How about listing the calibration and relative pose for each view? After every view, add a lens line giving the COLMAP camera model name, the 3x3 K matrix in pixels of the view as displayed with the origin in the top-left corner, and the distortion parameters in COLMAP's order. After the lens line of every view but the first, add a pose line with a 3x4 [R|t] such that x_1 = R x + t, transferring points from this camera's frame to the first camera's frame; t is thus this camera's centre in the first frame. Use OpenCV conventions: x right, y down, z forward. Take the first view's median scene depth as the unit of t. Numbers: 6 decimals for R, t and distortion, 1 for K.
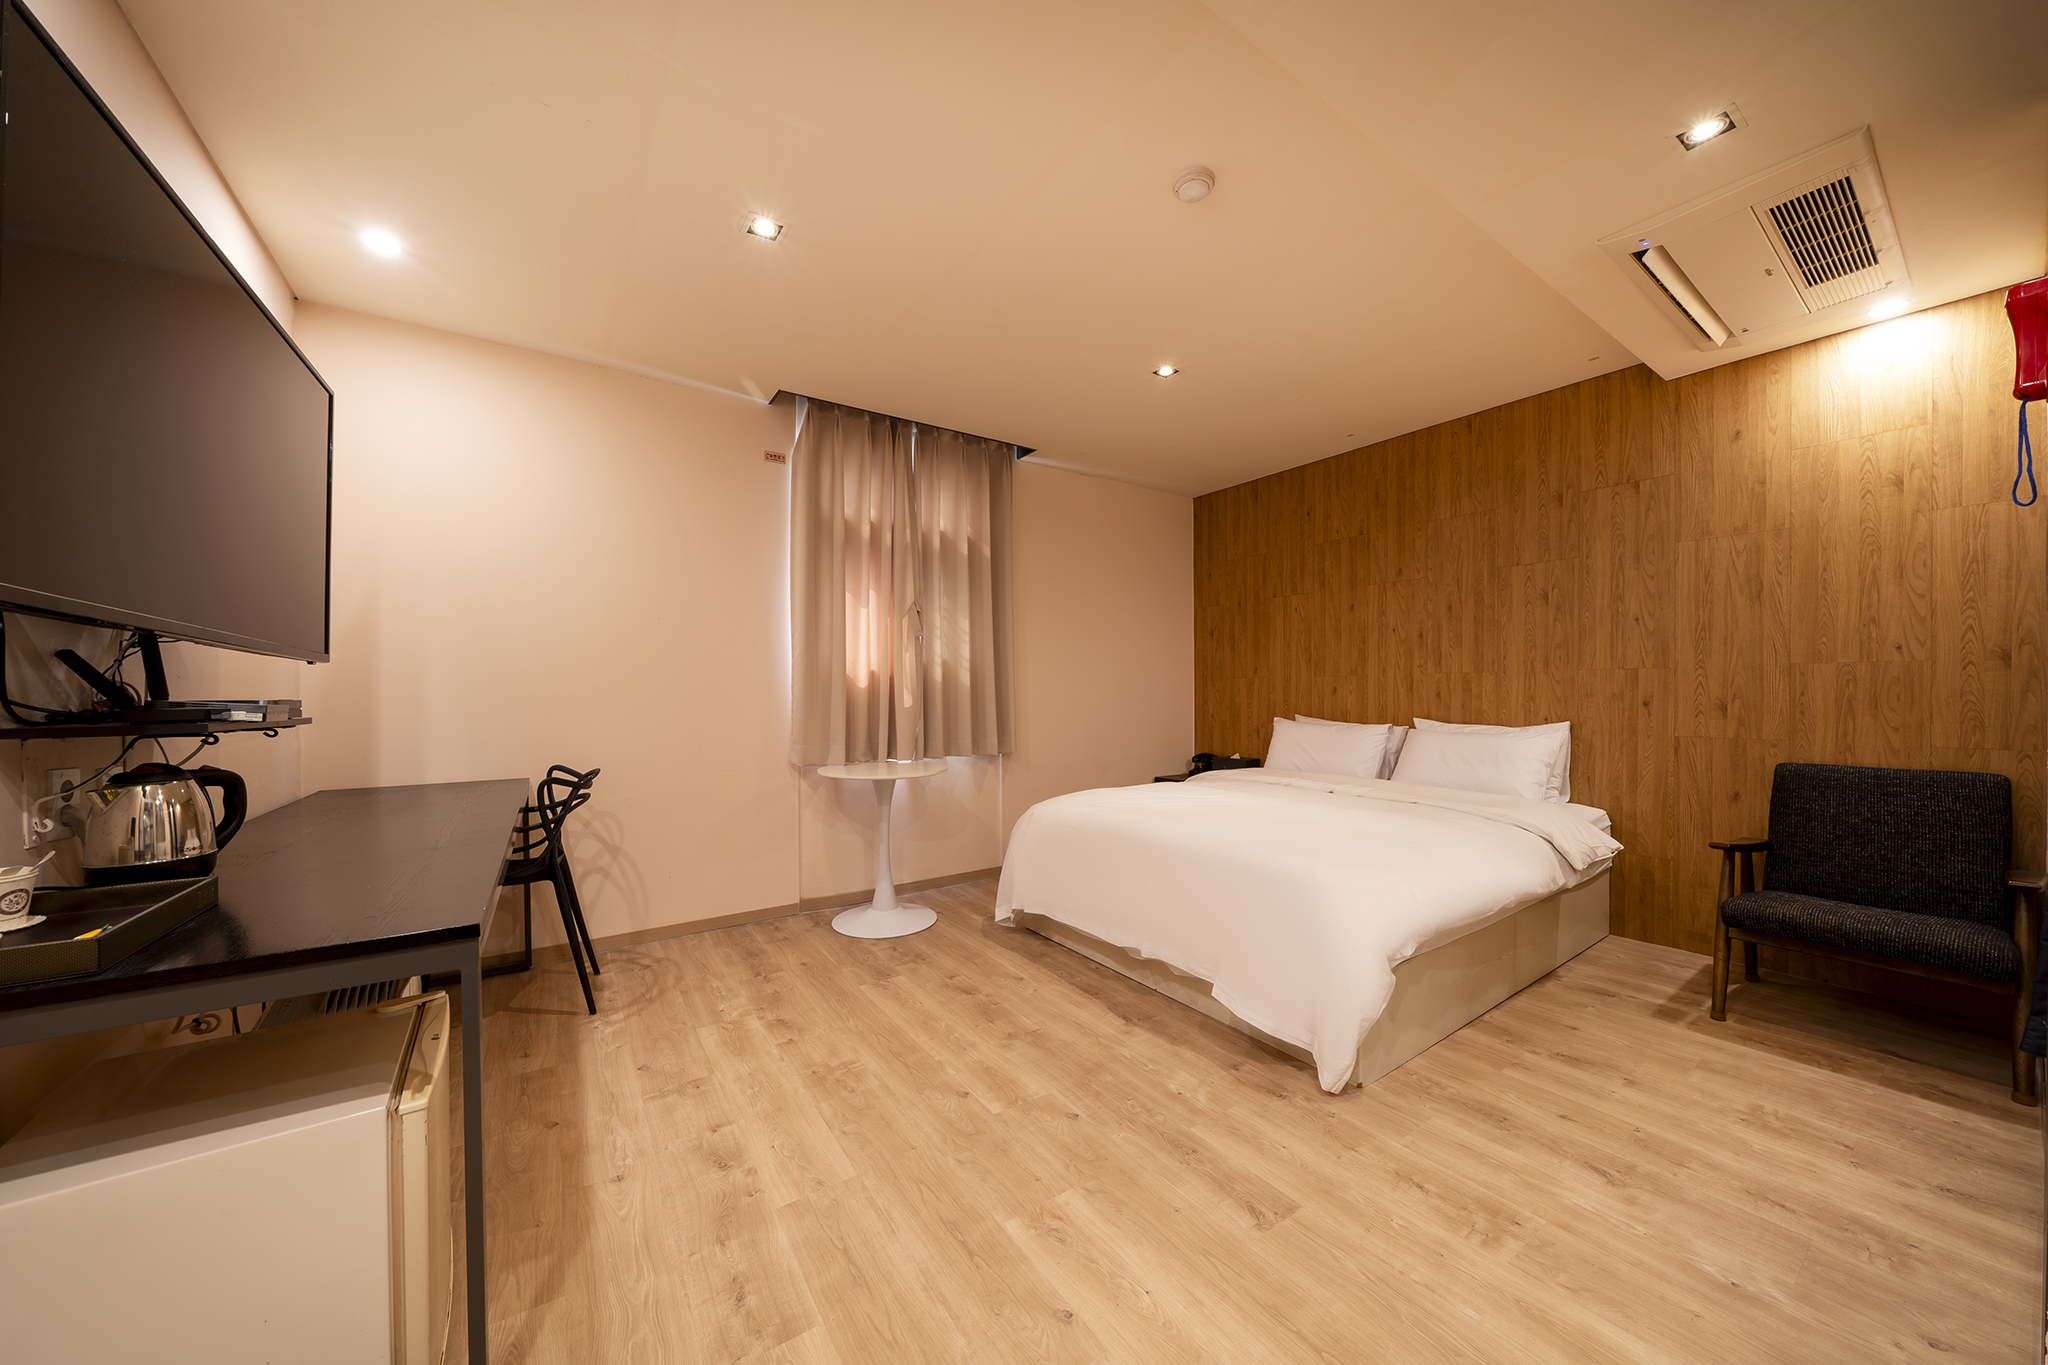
lens RADIAL K [[699.9, 0, 1021.8], [0, 699.9, 696.2], [0, 0, 1]] dist [-0.007765, -0.000266]
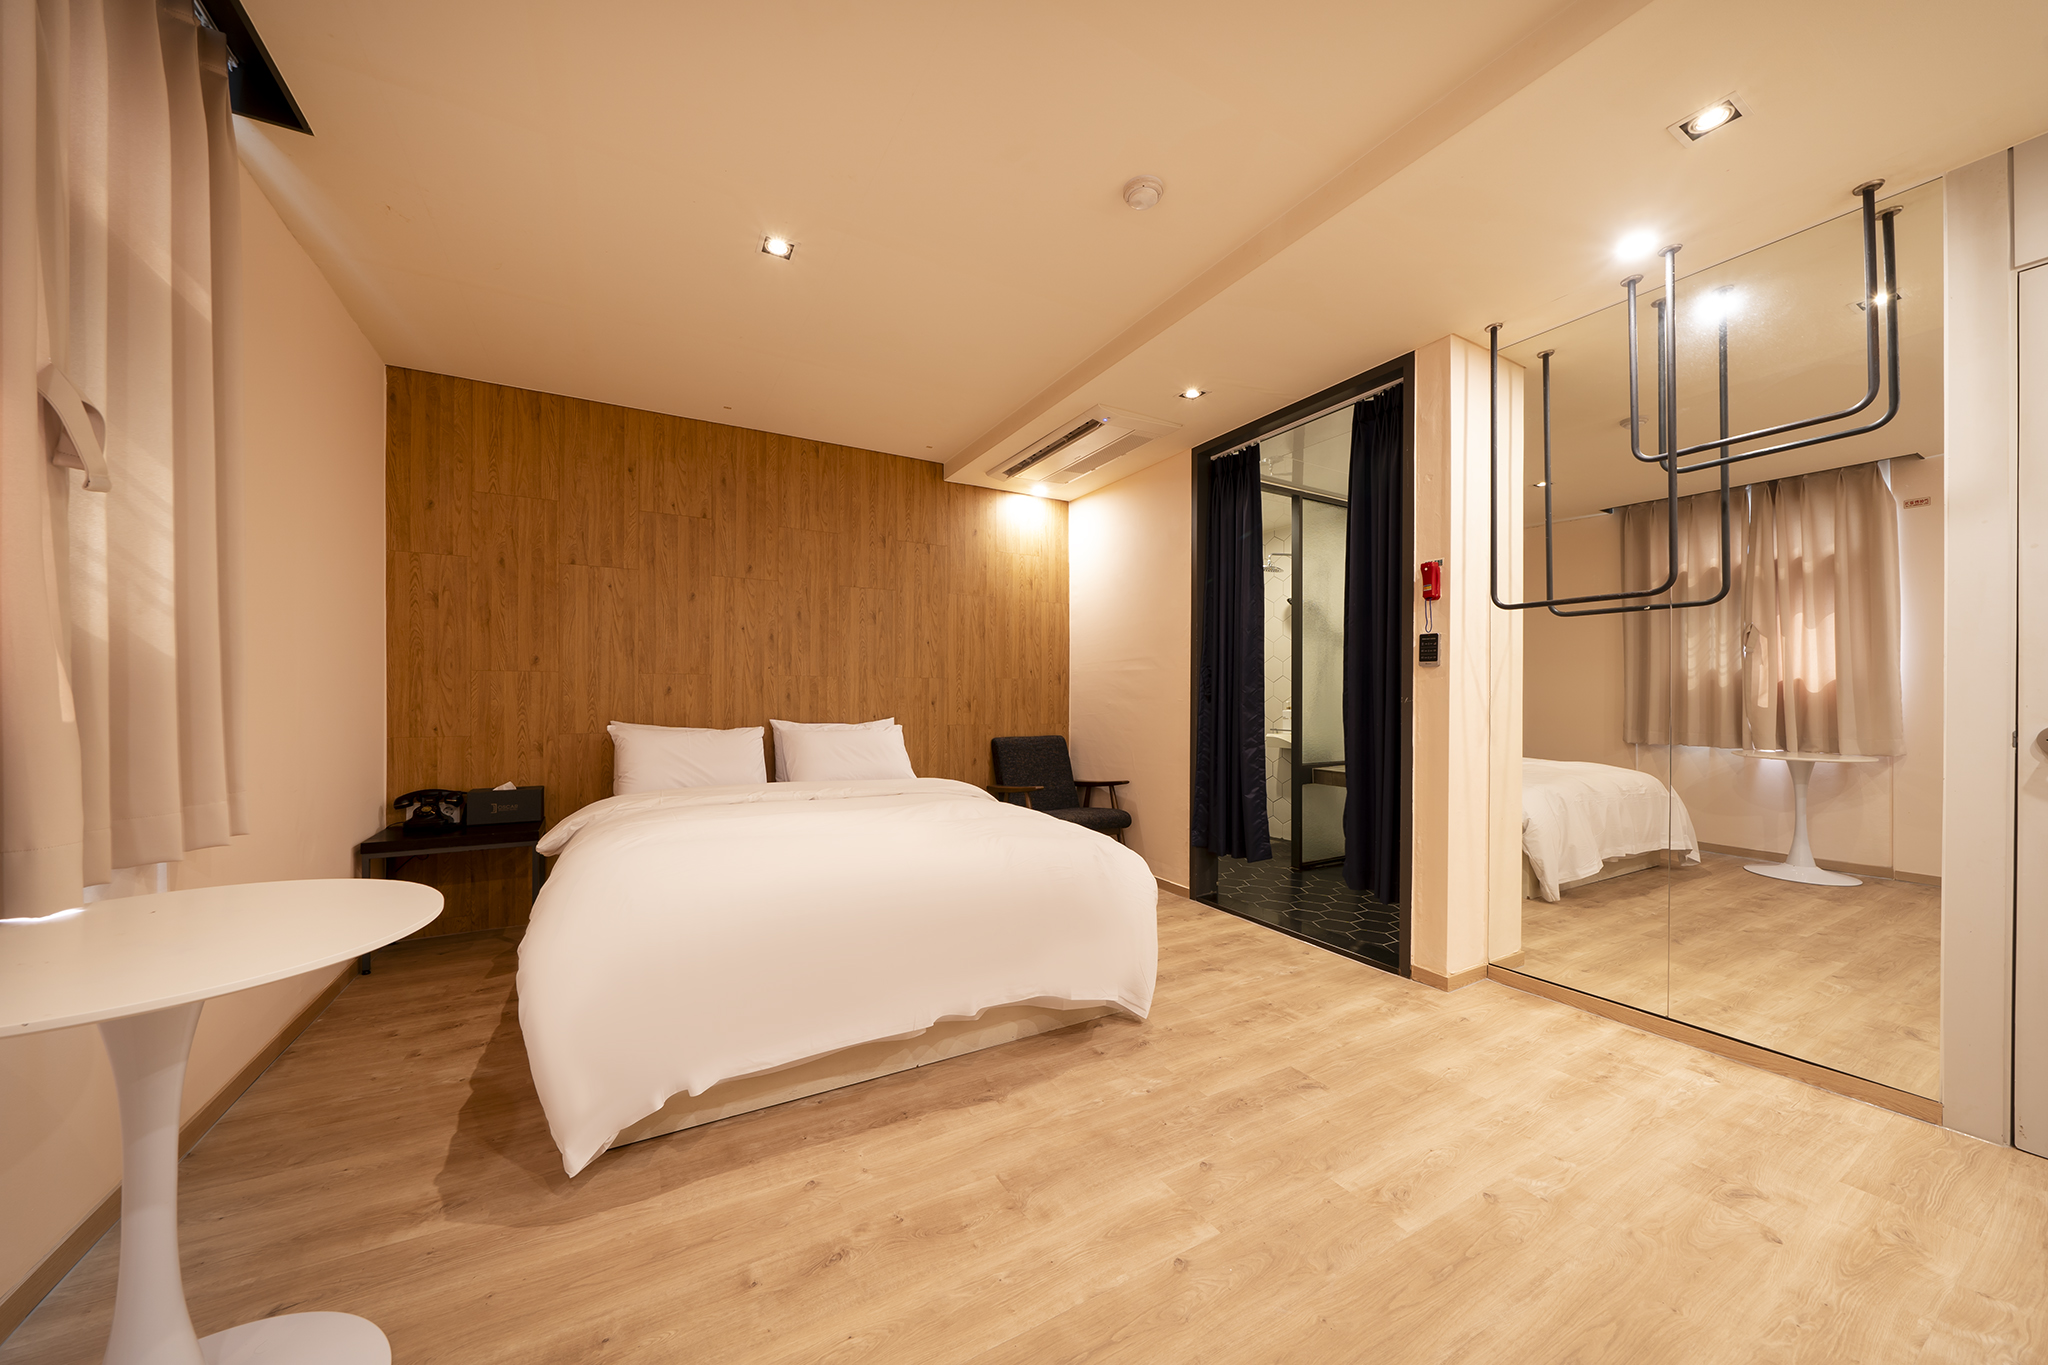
lens RADIAL K [[699.9, 0, 1021.8], [0, 699.9, 696.2], [0, 0, 1]] dist [-0.007765, -0.000266]
pose [[0.084323, 0.010789, 0.996380, -0.514600], [0.004570, 0.999927, -0.011214, 0.013650], [-0.996428, 0.005499, 0.084268, 0.721708]]
